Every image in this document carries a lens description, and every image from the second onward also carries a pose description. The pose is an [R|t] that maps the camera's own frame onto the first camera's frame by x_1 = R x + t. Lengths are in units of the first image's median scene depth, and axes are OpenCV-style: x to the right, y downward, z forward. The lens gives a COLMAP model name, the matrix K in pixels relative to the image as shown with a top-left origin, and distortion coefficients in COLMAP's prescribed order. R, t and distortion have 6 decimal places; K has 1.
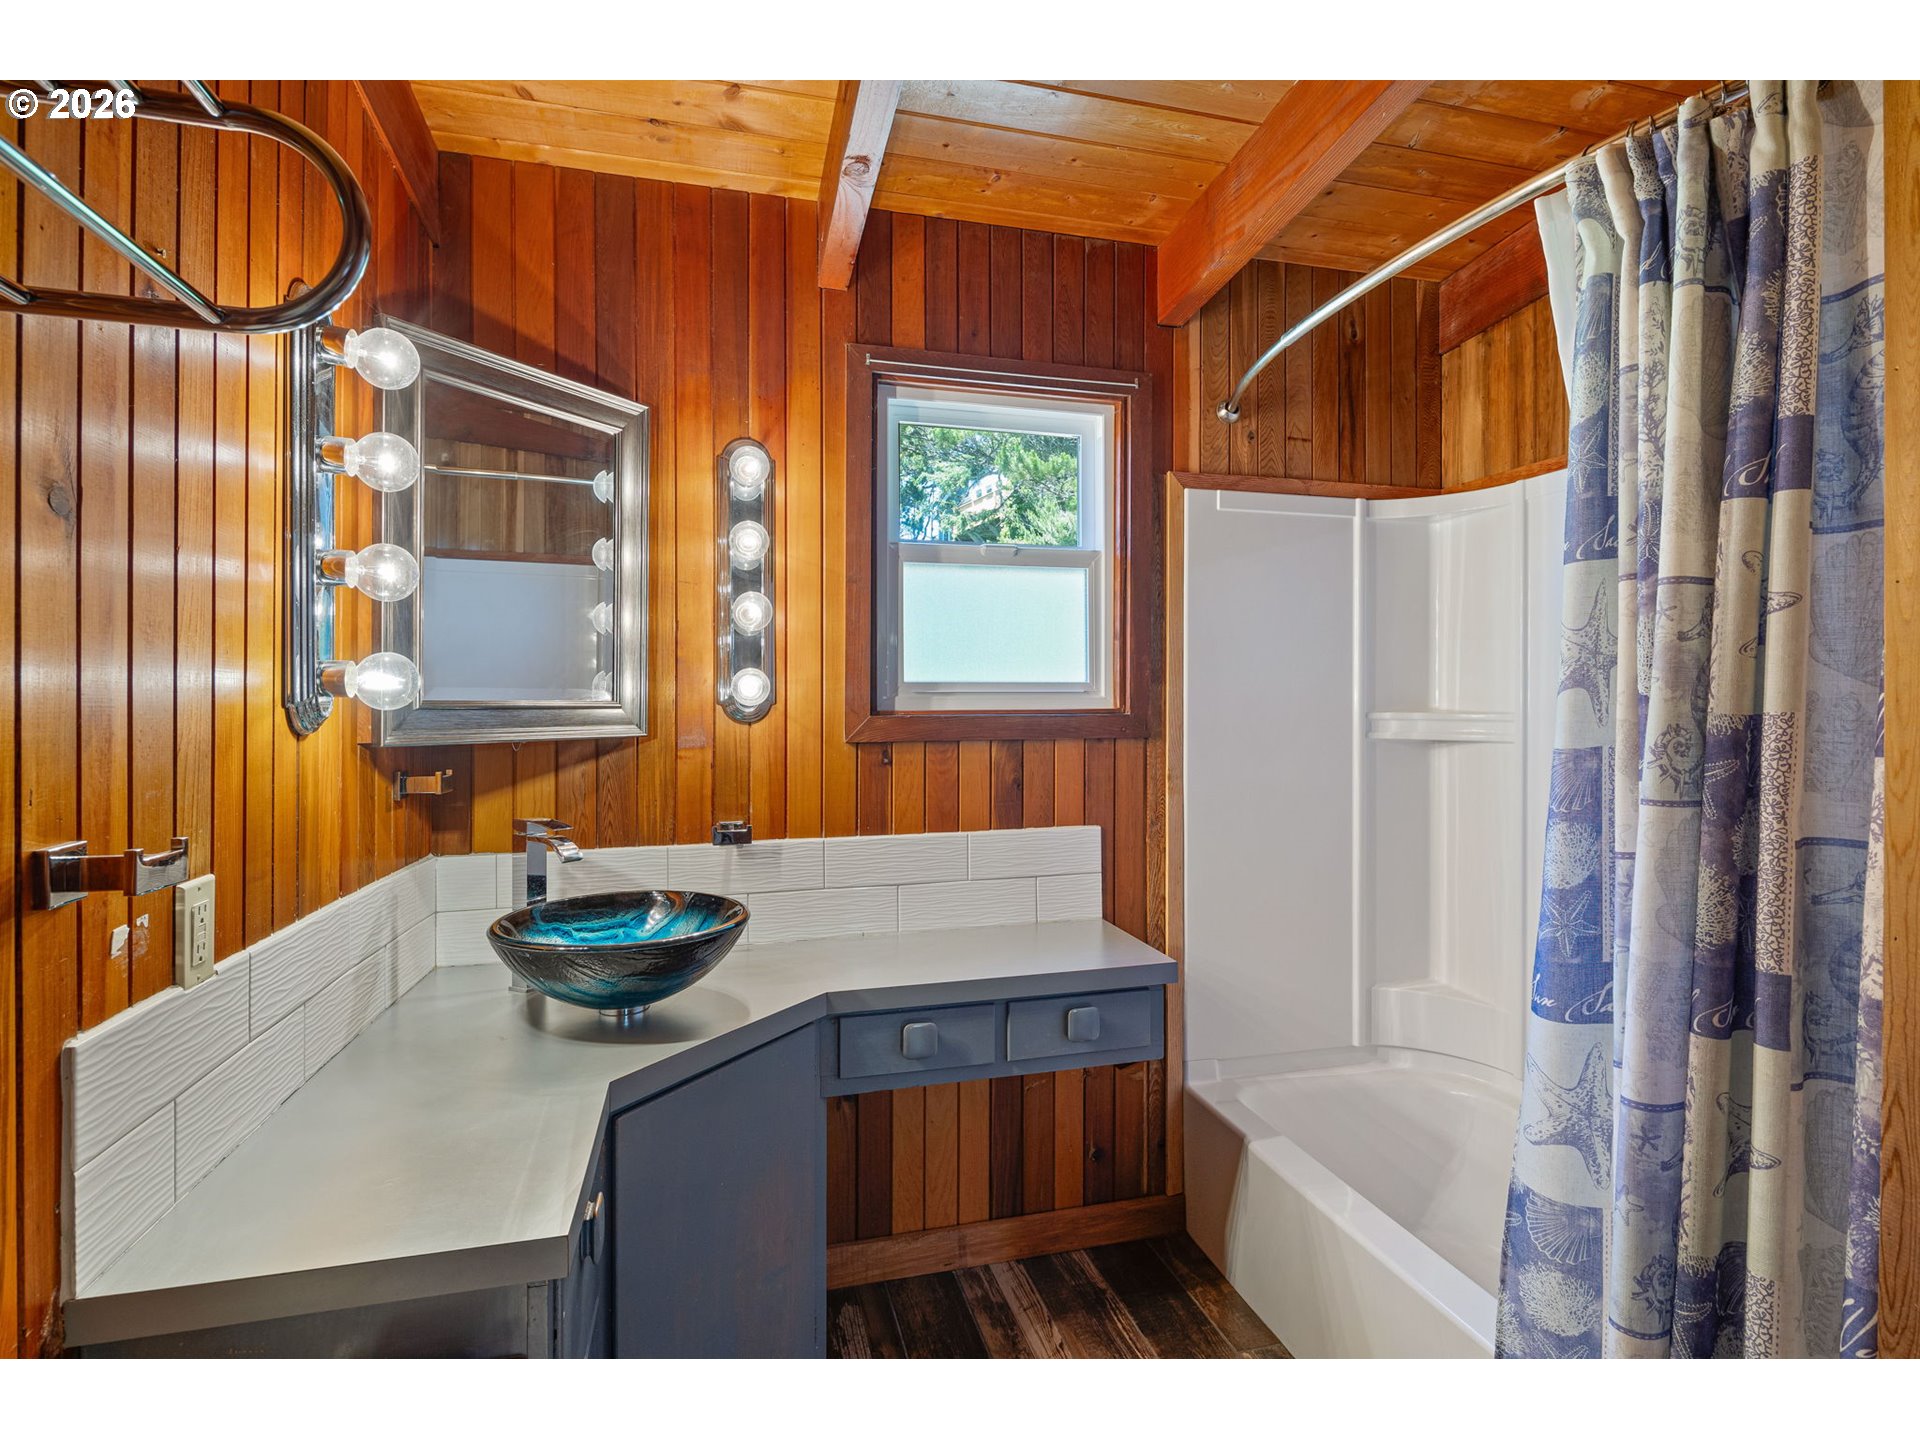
lens RADIAL K [[945.5, 0, 960.2], [0, 945.5, 711.5], [0, 0, 1]] dist [0.000083, -0.001935]
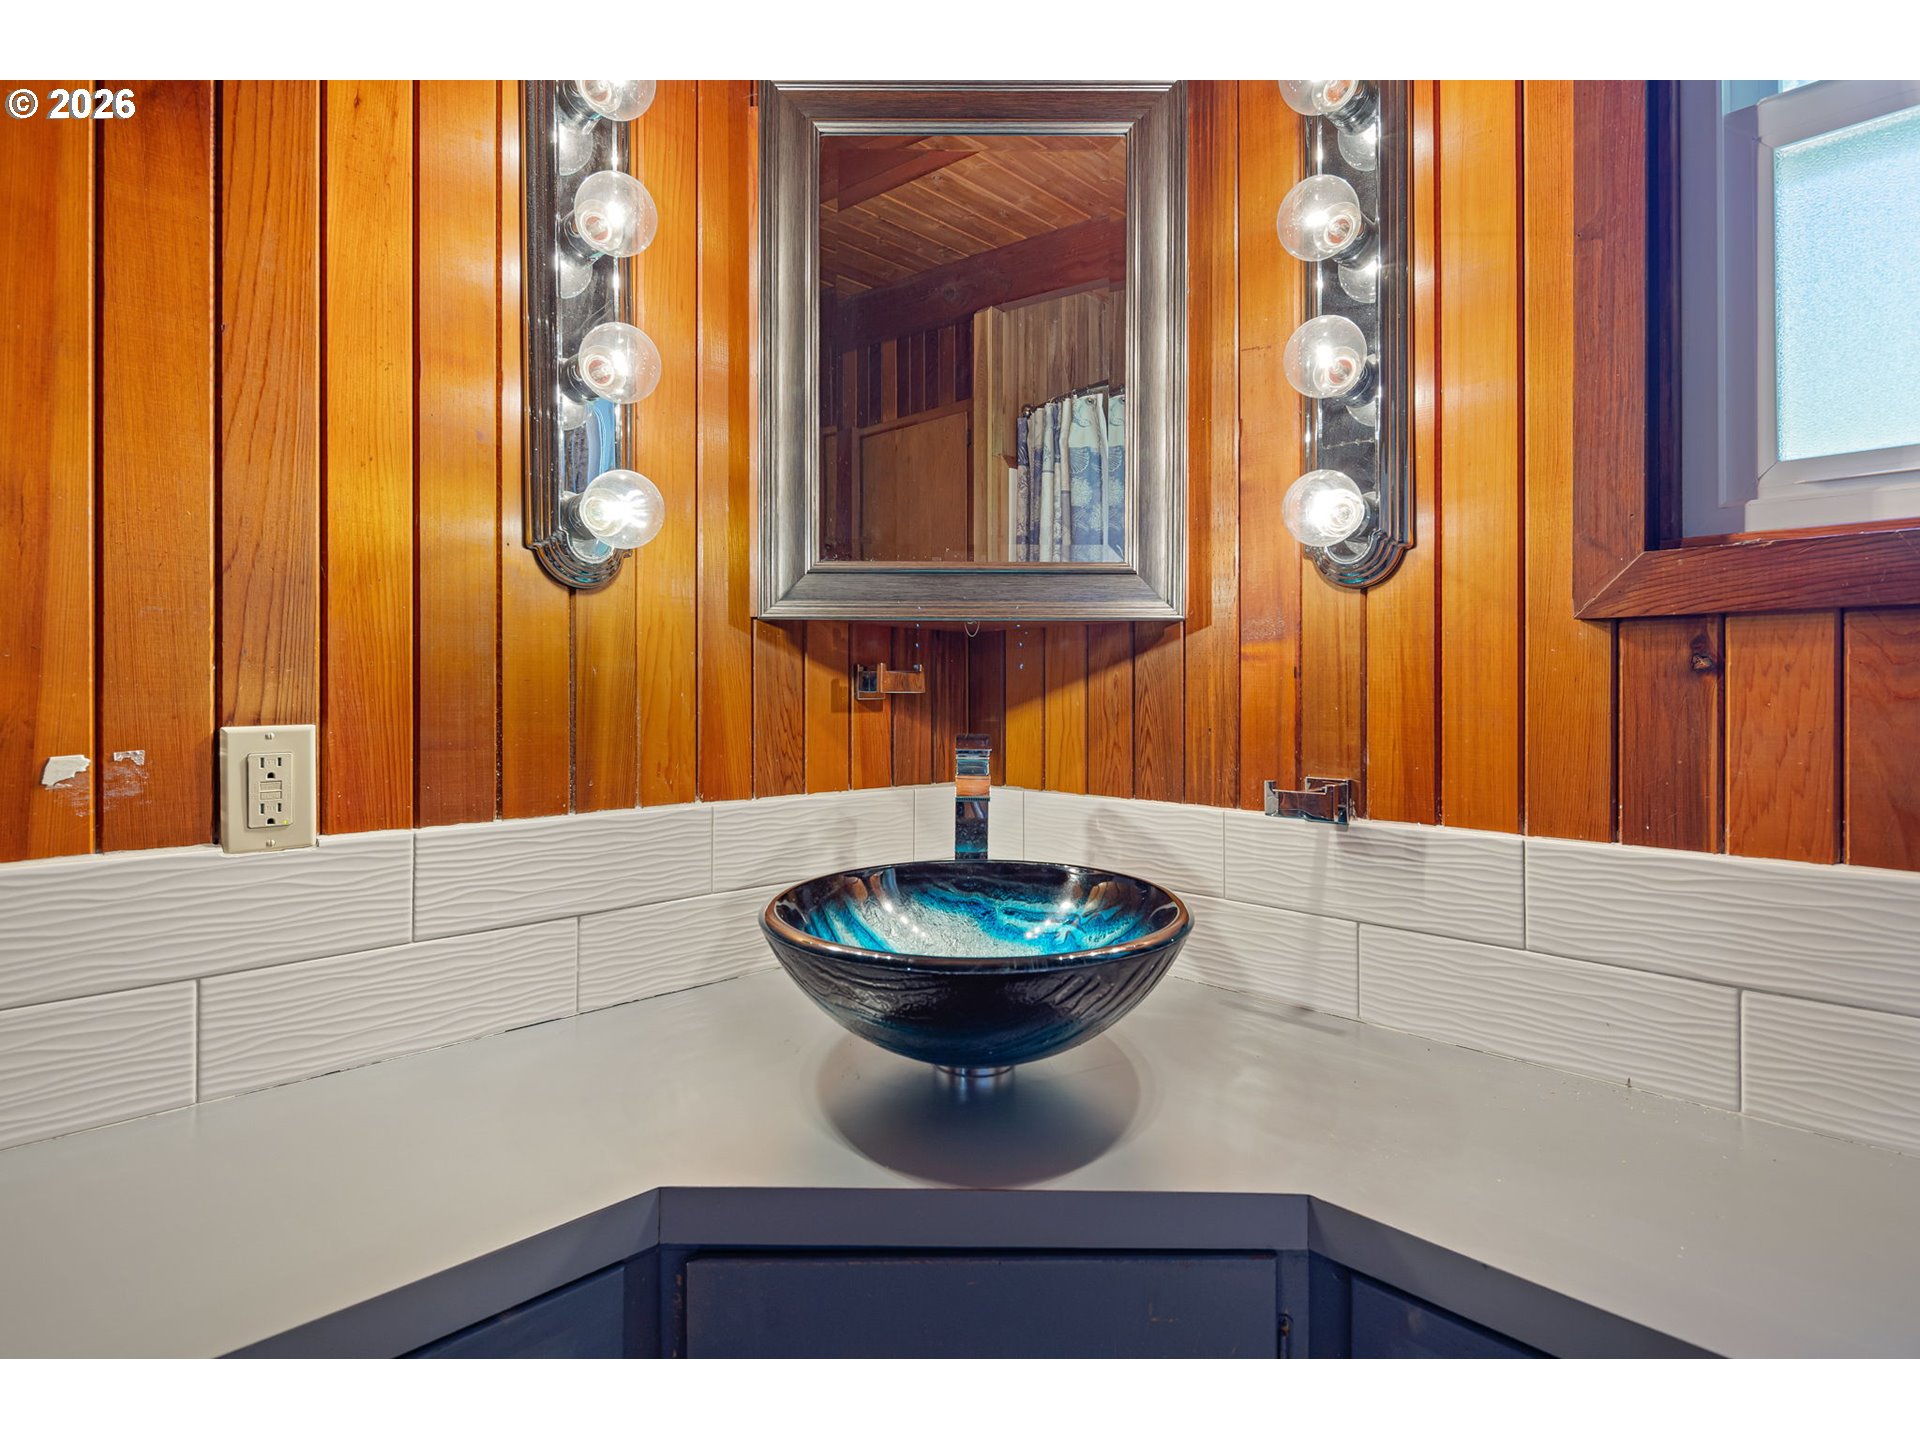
lens RADIAL K [[945.5, 0, 990.4], [0, 945.5, 685.7], [0, 0, 1]] dist [0.000083, -0.001935]
pose [[0.484882, -0.001916, -0.874577, 0.128629], [-0.008414, 0.999941, -0.006856, 0.070437], [0.874539, 0.010683, 0.484837, 0.581154]]
